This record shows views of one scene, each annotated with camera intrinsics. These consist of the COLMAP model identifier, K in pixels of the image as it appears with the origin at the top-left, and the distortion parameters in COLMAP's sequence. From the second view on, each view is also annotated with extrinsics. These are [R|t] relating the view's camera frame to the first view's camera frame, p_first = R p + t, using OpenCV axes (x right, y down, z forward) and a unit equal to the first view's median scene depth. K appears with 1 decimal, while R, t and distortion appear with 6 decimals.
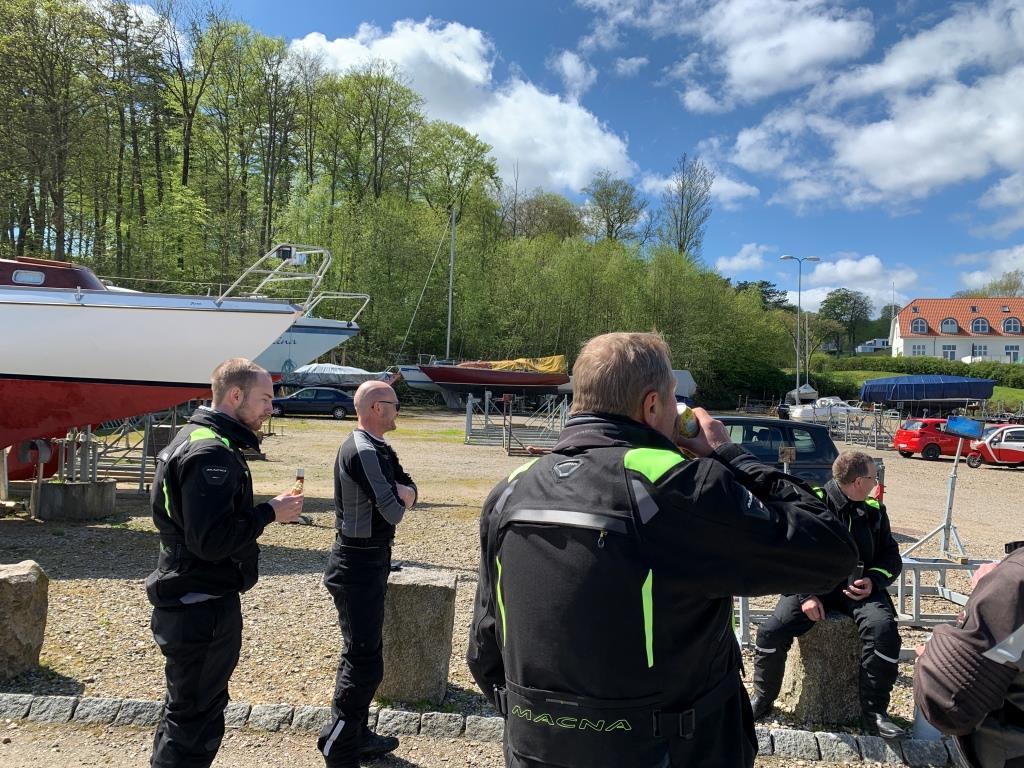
lens RADIAL K [[777.0, 0, 512.2], [0, 777.0, 377.2], [0, 0, 1]] dist [0.019309, -0.028292]
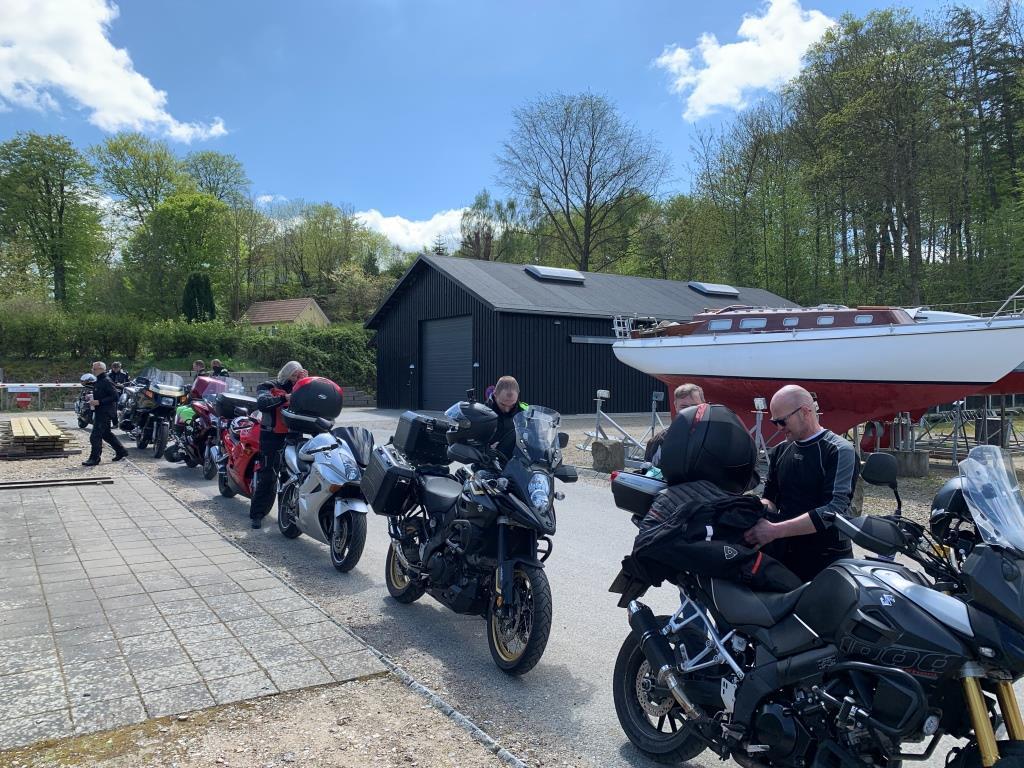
lens RADIAL K [[777.0, 0, 511.8], [0, 777.0, 385.4], [0, 0, 1]] dist [0.019309, -0.028292]
pose [[0.526677, -0.027542, -0.849619, 0.071999], [0.035027, 0.999329, -0.010682, 0.000065], [0.849343, -0.024133, 0.527289, -0.093889]]
